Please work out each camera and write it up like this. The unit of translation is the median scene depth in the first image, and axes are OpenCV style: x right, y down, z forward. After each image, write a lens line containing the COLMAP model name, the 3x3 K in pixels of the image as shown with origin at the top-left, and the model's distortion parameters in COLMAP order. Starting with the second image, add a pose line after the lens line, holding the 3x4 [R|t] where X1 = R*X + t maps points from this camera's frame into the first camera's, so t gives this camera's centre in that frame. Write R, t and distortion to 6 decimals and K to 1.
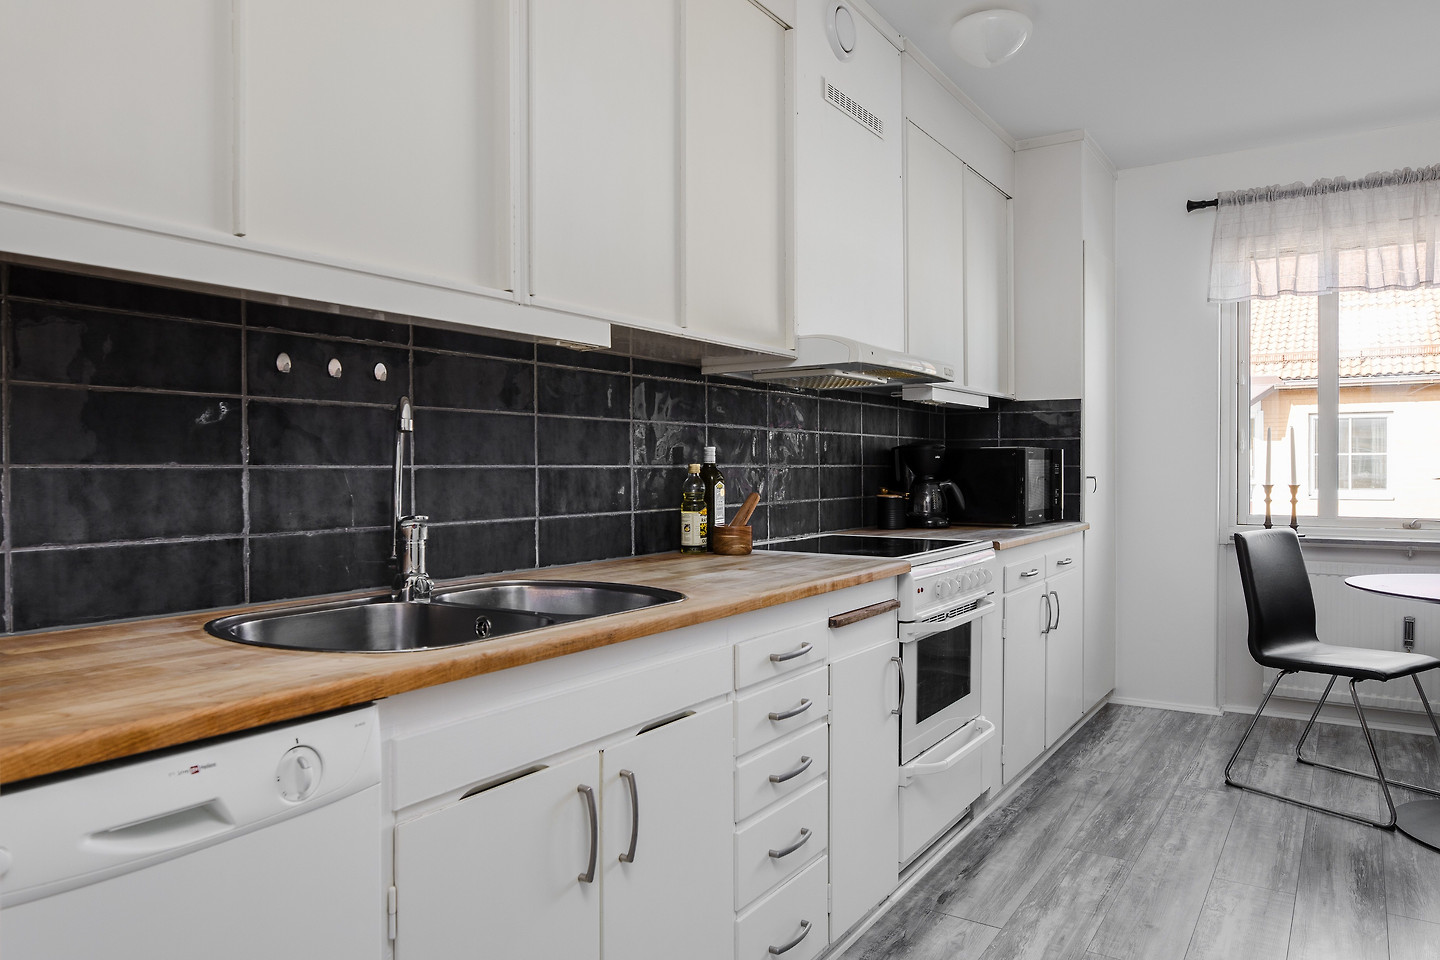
lens RADIAL K [[964.5, 0, 725.5], [0, 964.5, 475.3], [0, 0, 1]] dist [-0.009267, 0.001314]
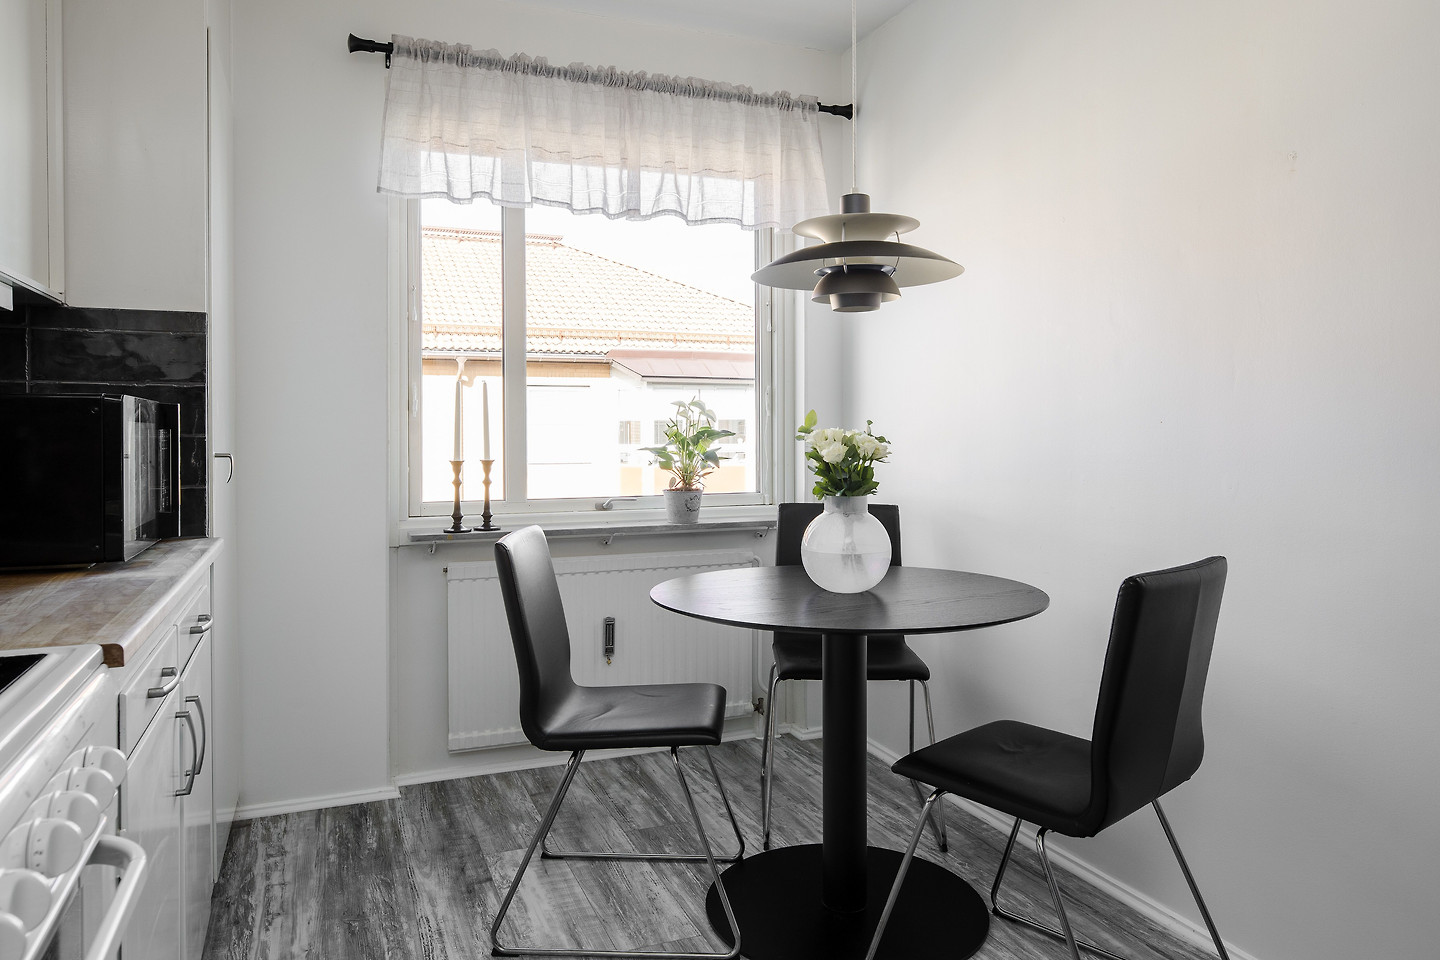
lens RADIAL K [[964.5, 0, 705.0], [0, 964.5, 434.8], [0, 0, 1]] dist [-0.009267, 0.001314]
pose [[0.576489, -0.002061, 0.817102, 0.102360], [0.009892, 0.999941, -0.004457, -0.005242], [-0.817045, 0.010652, 0.576475, 0.543374]]
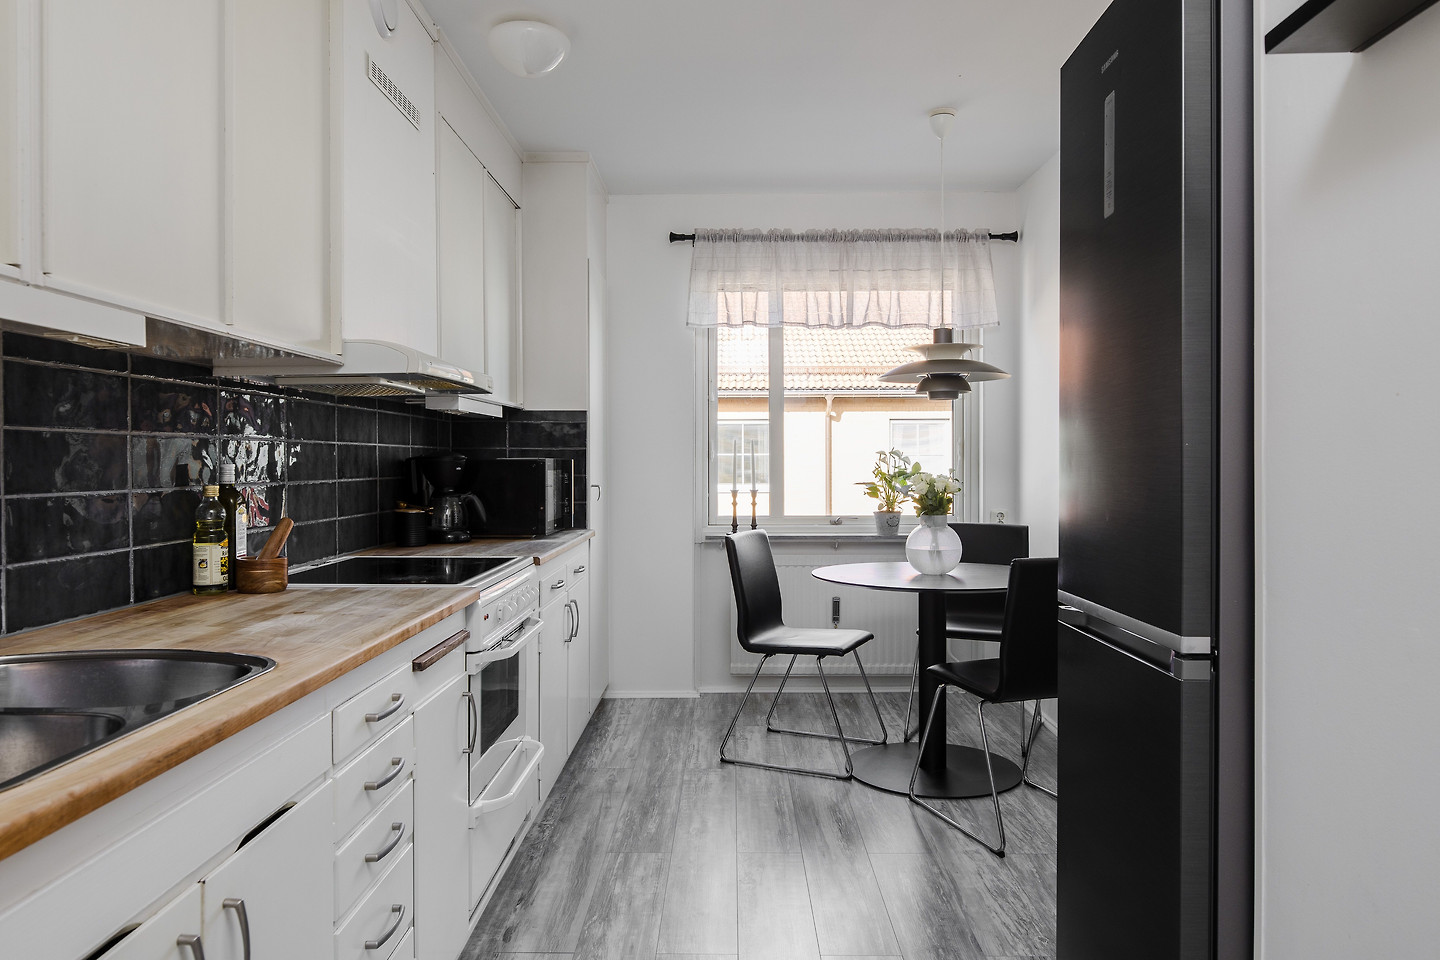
lens RADIAL K [[964.5, 0, 717.6], [0, 964.5, 463.0], [0, 0, 1]] dist [-0.009267, 0.001314]
pose [[0.844585, -0.000549, 0.535421, -0.082408], [0.005152, 0.999962, -0.007101, -0.017666], [-0.535397, 0.008756, 0.844555, 0.055607]]
